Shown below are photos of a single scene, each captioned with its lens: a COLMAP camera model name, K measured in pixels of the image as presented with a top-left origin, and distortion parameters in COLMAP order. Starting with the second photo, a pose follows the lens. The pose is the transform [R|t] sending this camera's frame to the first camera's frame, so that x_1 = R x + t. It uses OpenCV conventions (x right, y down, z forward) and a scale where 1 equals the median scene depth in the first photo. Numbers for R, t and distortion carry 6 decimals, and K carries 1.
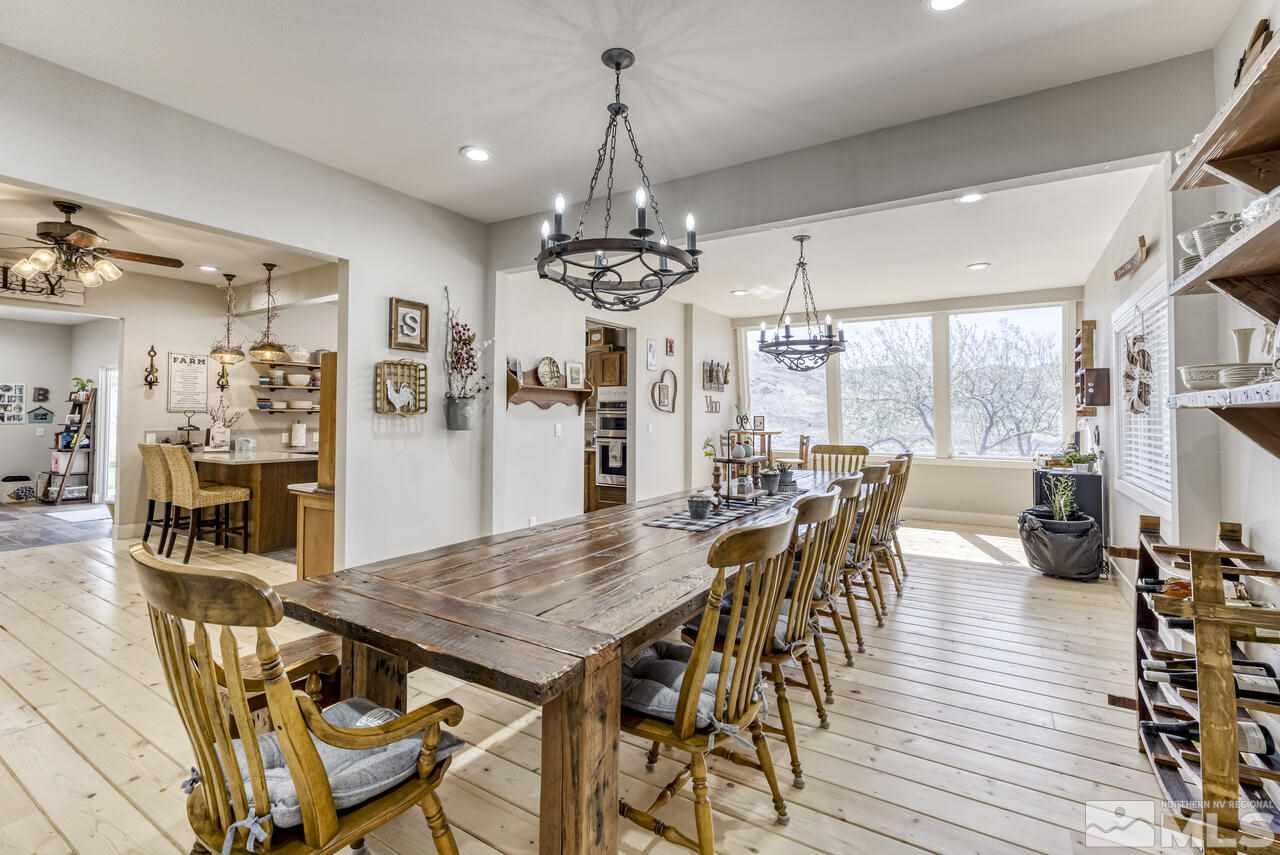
lens RADIAL K [[579.1, 0, 639.4], [0, 579.1, 406.6], [0, 0, 1]] dist [0.000292, -0.000033]
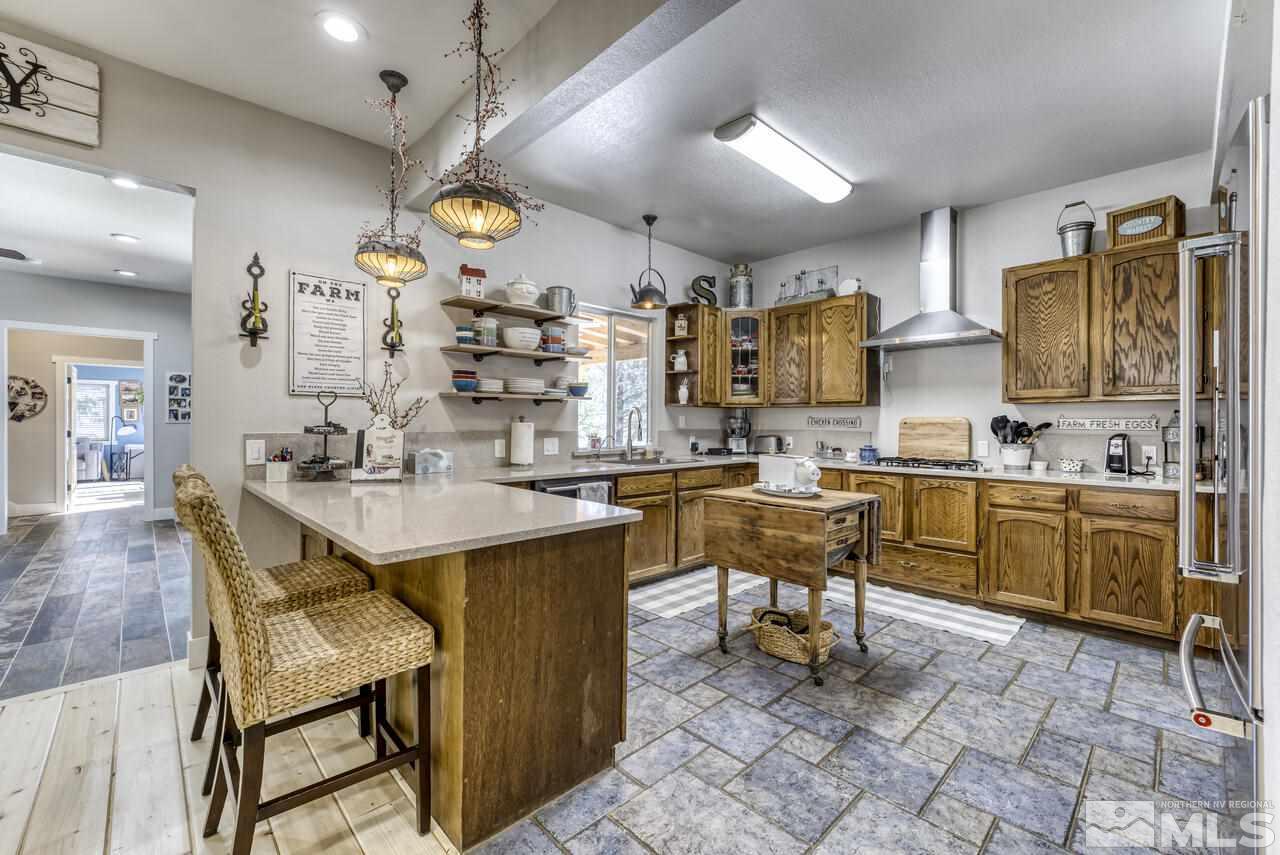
lens RADIAL K [[530.2, 0, 638.0], [0, 530.2, 420.8], [0, 0, 1]] dist [-0.000430, 0.000062]
pose [[0.969316, 0.001162, -0.245817, -0.409409], [0.003219, 0.999843, 0.017423, 0.022965], [0.245798, -0.017680, 0.969160, 0.620535]]
